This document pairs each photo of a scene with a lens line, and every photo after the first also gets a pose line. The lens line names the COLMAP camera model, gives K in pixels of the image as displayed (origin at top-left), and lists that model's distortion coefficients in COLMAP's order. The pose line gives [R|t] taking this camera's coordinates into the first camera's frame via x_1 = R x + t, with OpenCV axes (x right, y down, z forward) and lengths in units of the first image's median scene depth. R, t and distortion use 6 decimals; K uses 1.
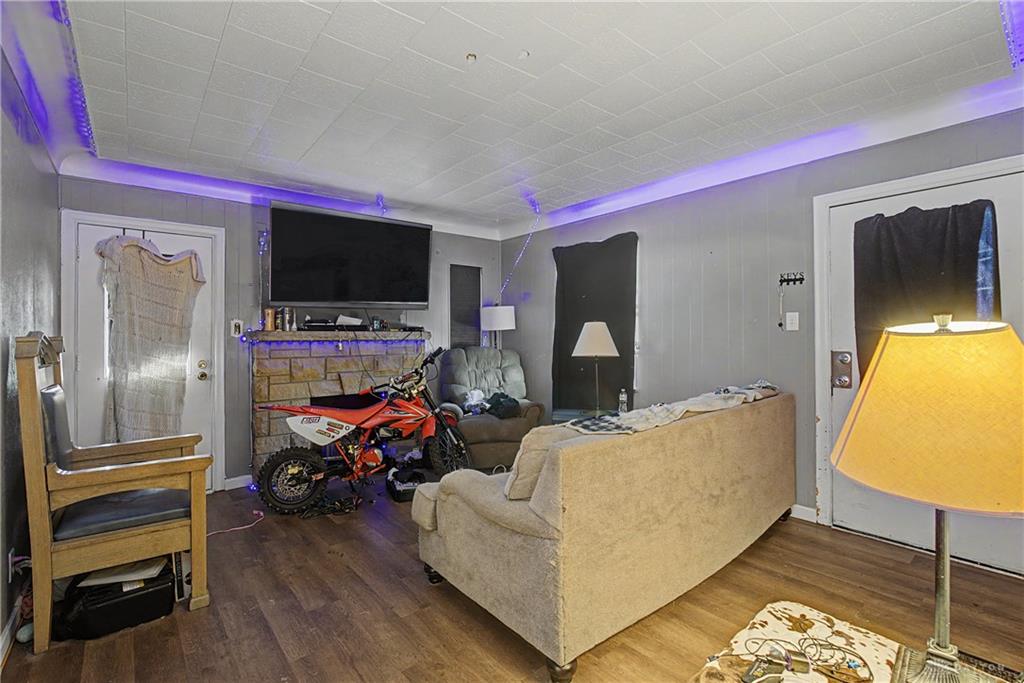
lens RADIAL K [[466.8, 0, 514.9], [0, 466.8, 341.5], [0, 0, 1]] dist [-0.002820, -0.000082]
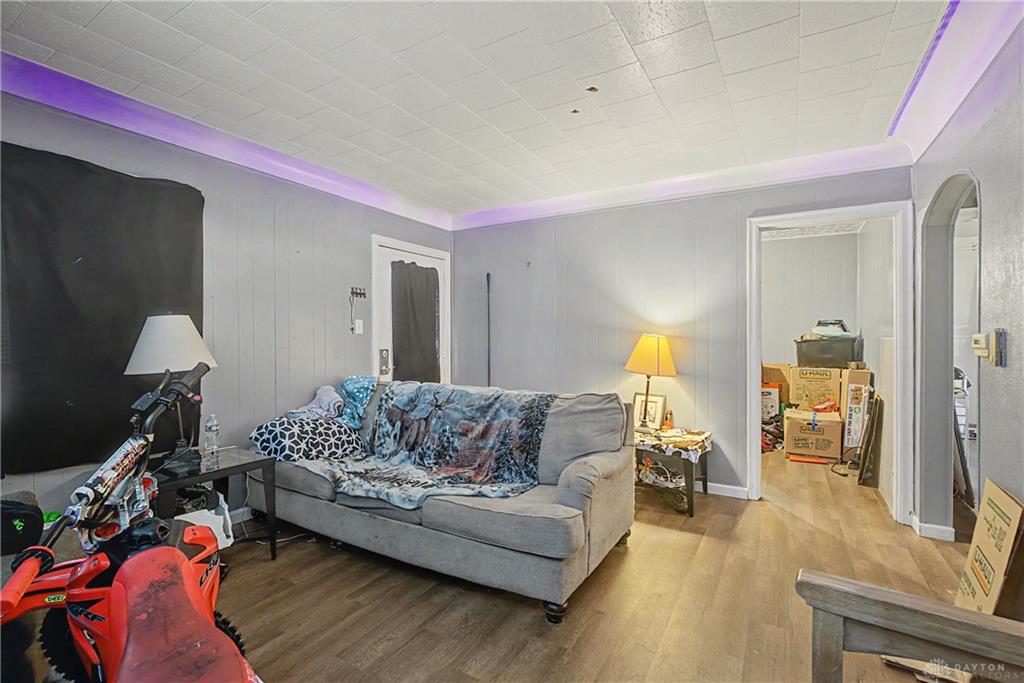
lens RADIAL K [[466.8, 0, 515.4], [0, 466.8, 337.1], [0, 0, 1]] dist [-0.002820, -0.000082]
pose [[-0.322415, -0.008141, 0.946563, -0.733115], [-0.003529, 0.999966, 0.007398, -0.025920], [-0.946592, -0.000955, -0.322433, 1.006799]]
